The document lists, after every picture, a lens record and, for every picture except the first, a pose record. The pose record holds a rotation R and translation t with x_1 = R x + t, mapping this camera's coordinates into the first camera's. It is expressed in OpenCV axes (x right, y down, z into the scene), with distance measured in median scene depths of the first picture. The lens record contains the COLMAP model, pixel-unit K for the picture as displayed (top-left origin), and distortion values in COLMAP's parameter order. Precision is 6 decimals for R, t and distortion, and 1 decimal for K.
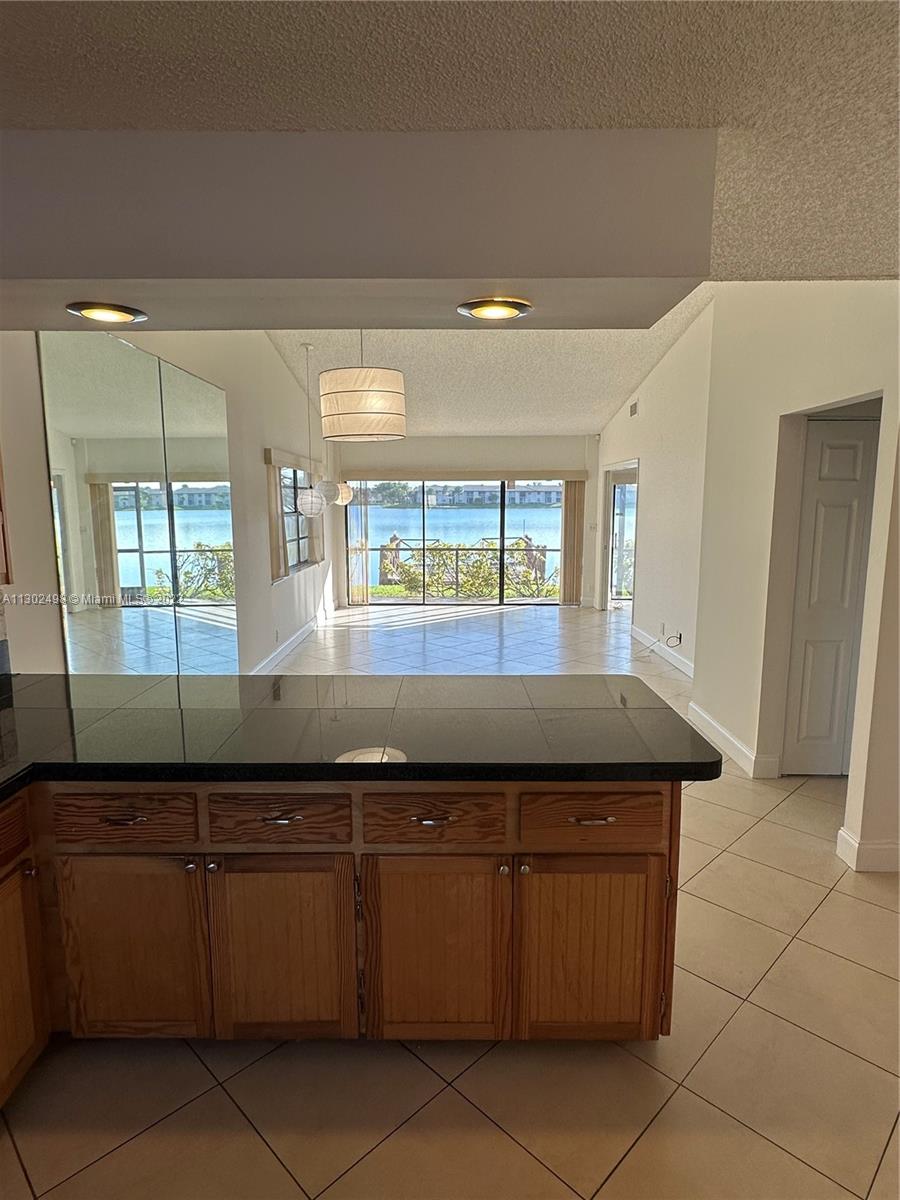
lens RADIAL K [[680.5, 0, 446.5], [0, 680.5, 602.4], [0, 0, 1]] dist [-0.011018, 0.002834]
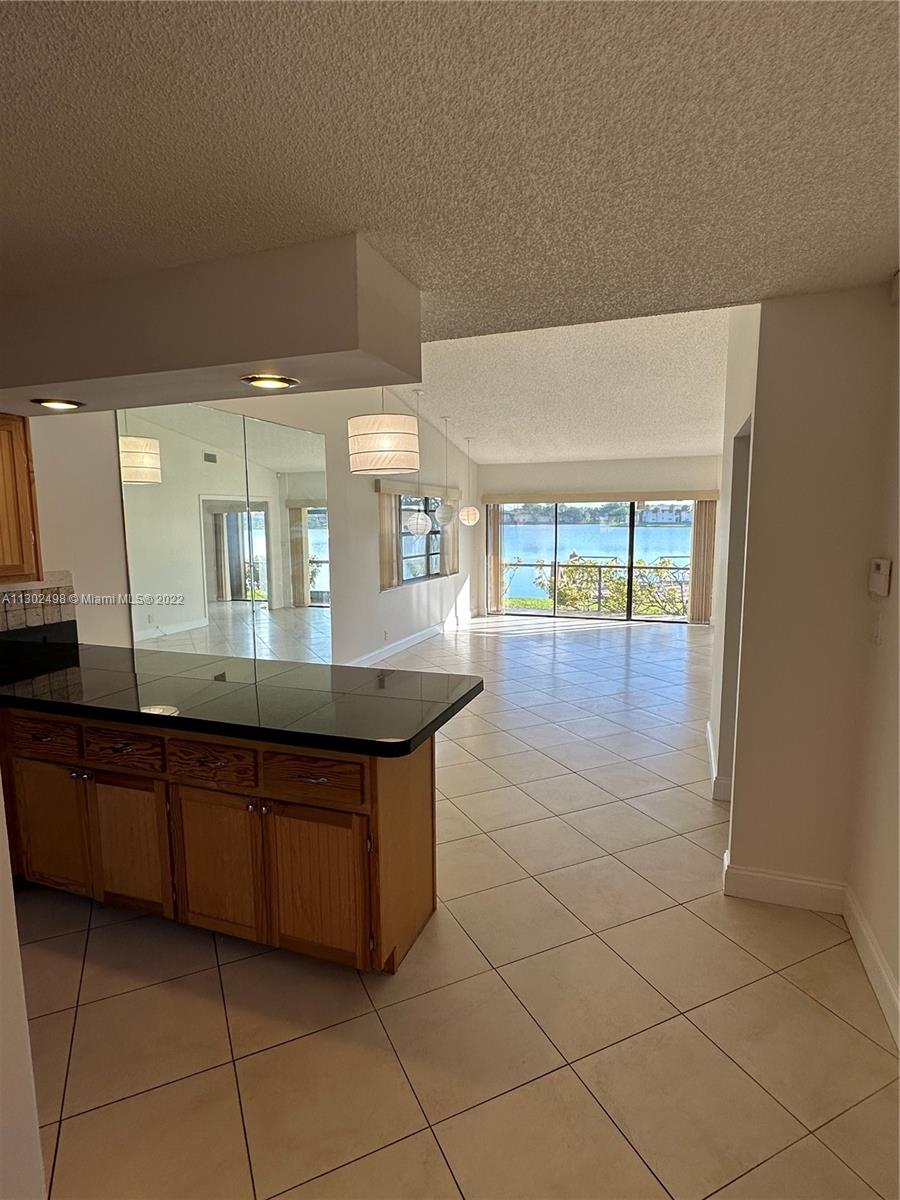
lens RADIAL K [[633.6, 0, 451.8], [0, 633.6, 602.2], [0, 0, 1]] dist [-0.012928, -0.000682]
pose [[0.943319, 0.038535, -0.329643, 0.267401], [-0.044810, 0.998930, -0.011456, -0.001744], [0.328848, 0.025578, 0.944036, -0.009734]]
